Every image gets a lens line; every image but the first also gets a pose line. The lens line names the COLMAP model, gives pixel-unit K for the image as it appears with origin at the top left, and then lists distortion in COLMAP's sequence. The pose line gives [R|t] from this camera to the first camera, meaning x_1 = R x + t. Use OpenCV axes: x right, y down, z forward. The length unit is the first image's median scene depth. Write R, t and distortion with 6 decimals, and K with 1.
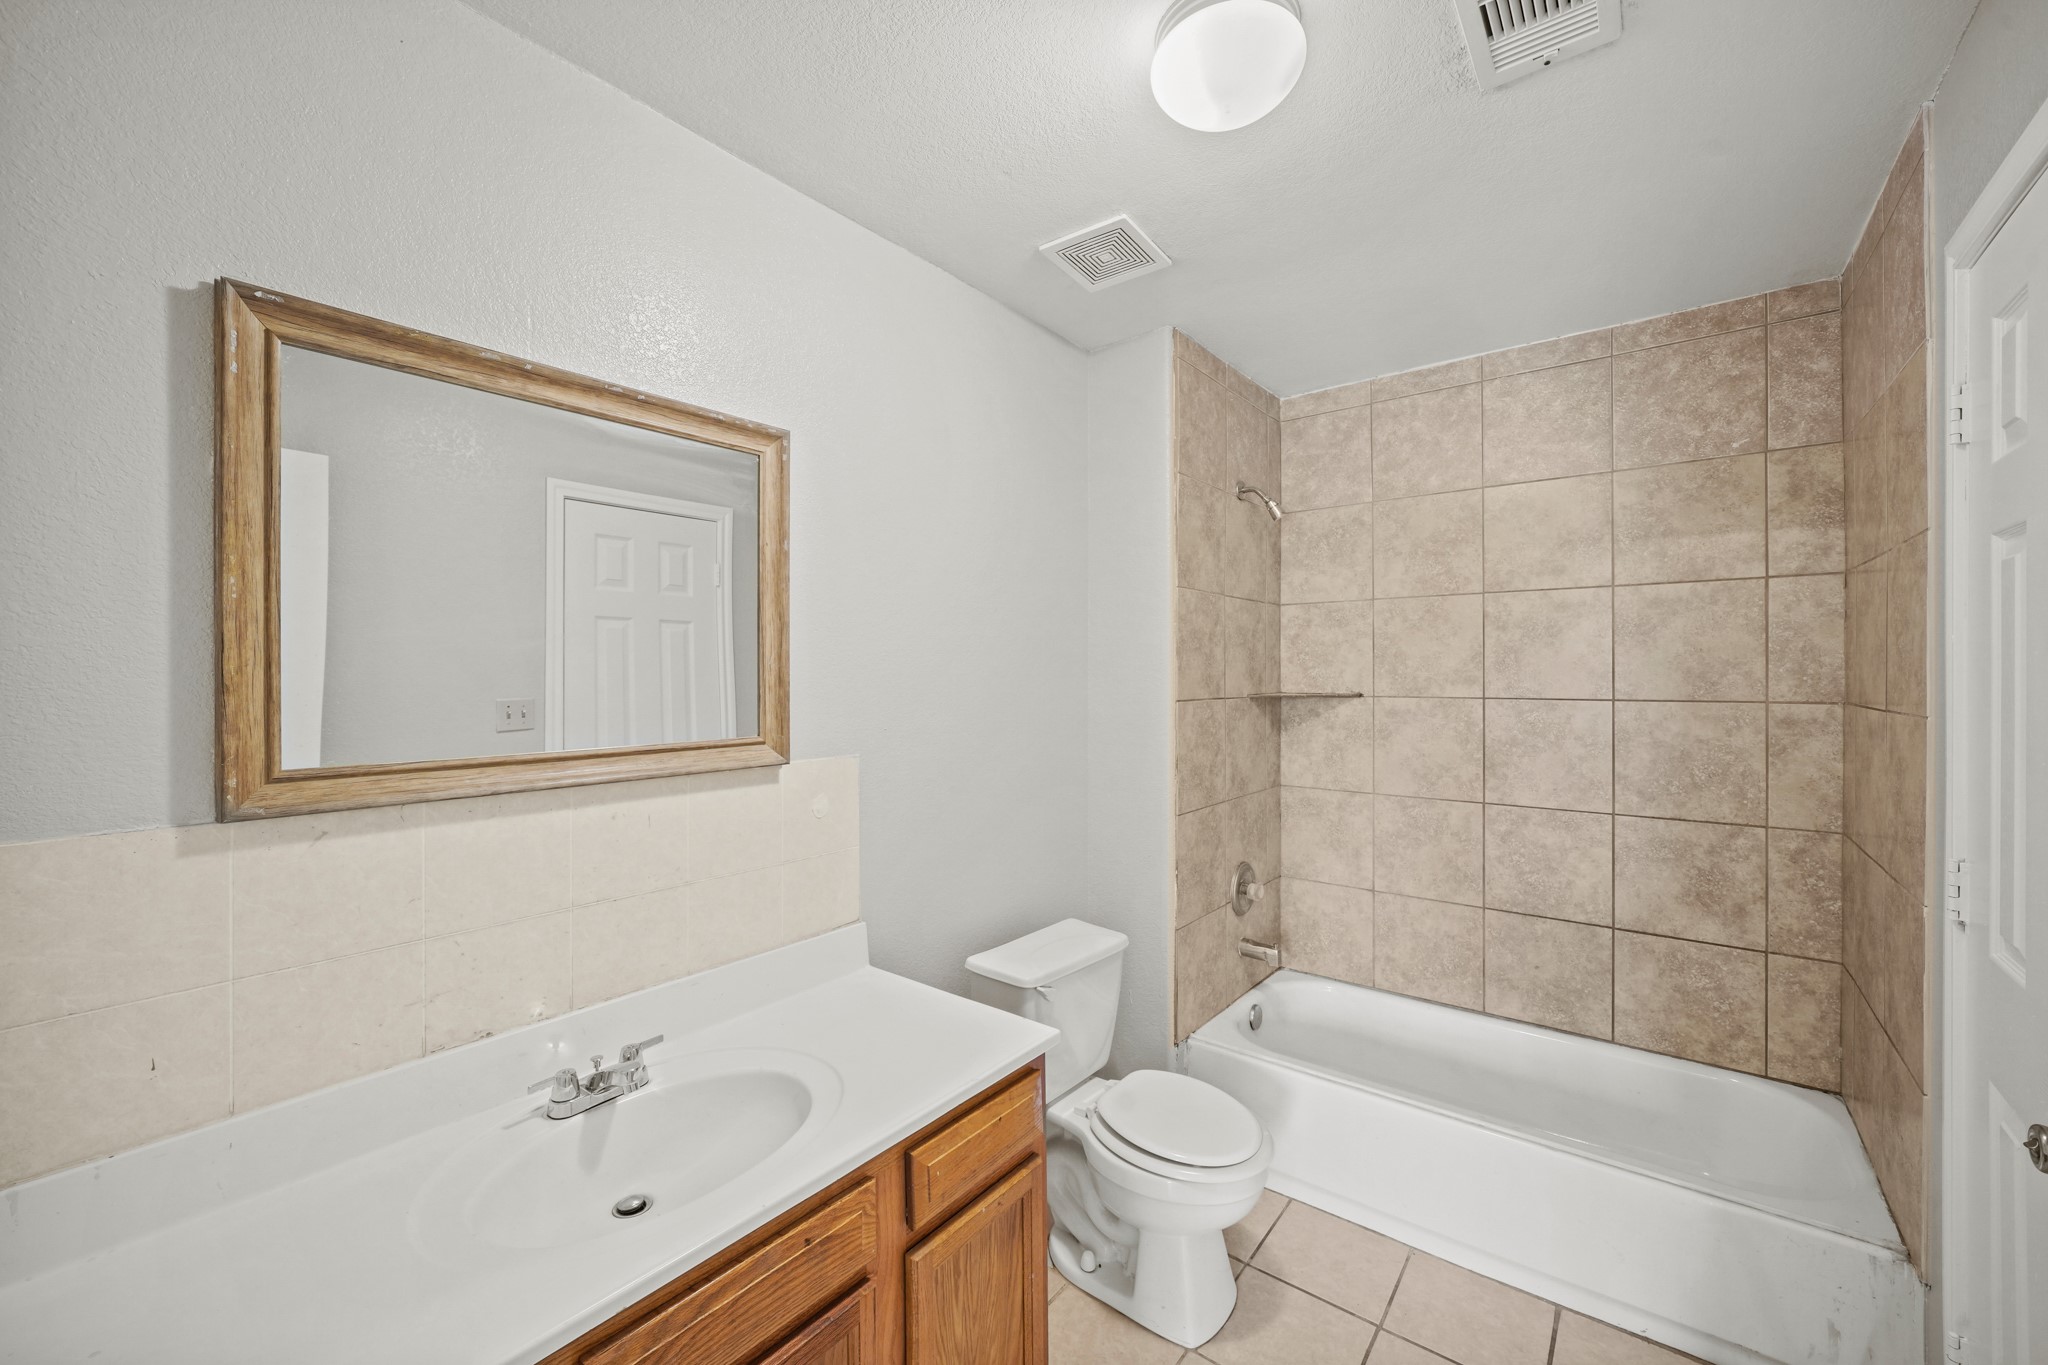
lens RADIAL K [[804.8, 0, 1020.5], [0, 804.8, 676.1], [0, 0, 1]] dist [-0.009832, 0.000038]
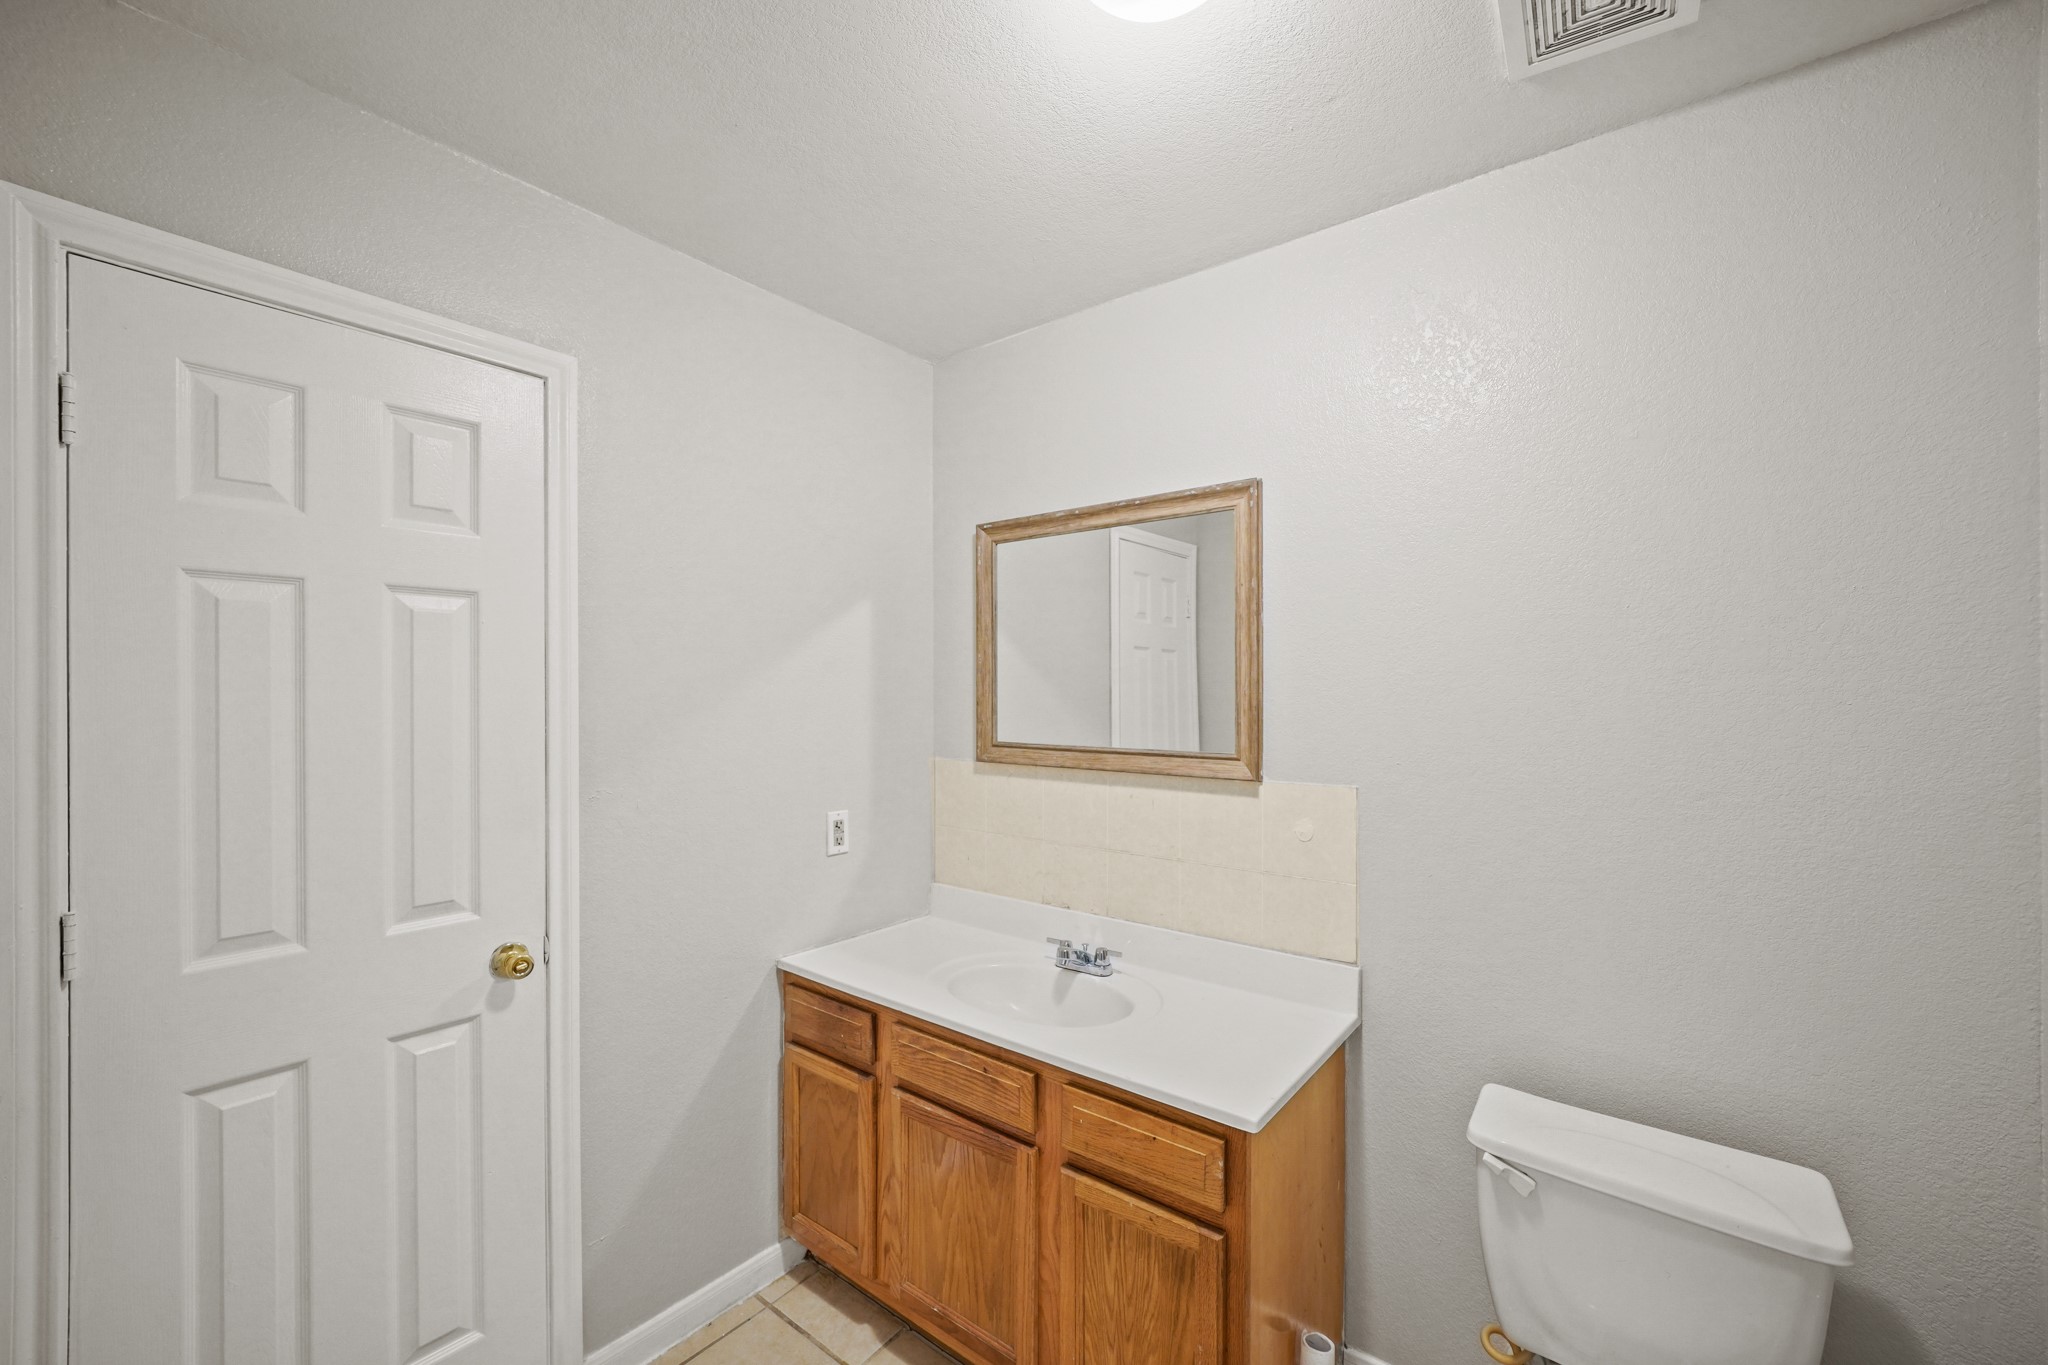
lens RADIAL K [[804.8, 0, 1016.9], [0, 804.8, 695.6], [0, 0, 1]] dist [-0.009832, 0.000038]
pose [[0.008858, 0.005998, -0.999943, 0.991701], [-0.006444, 0.999962, 0.005941, -0.015020], [0.999940, 0.006391, 0.008897, 0.816737]]
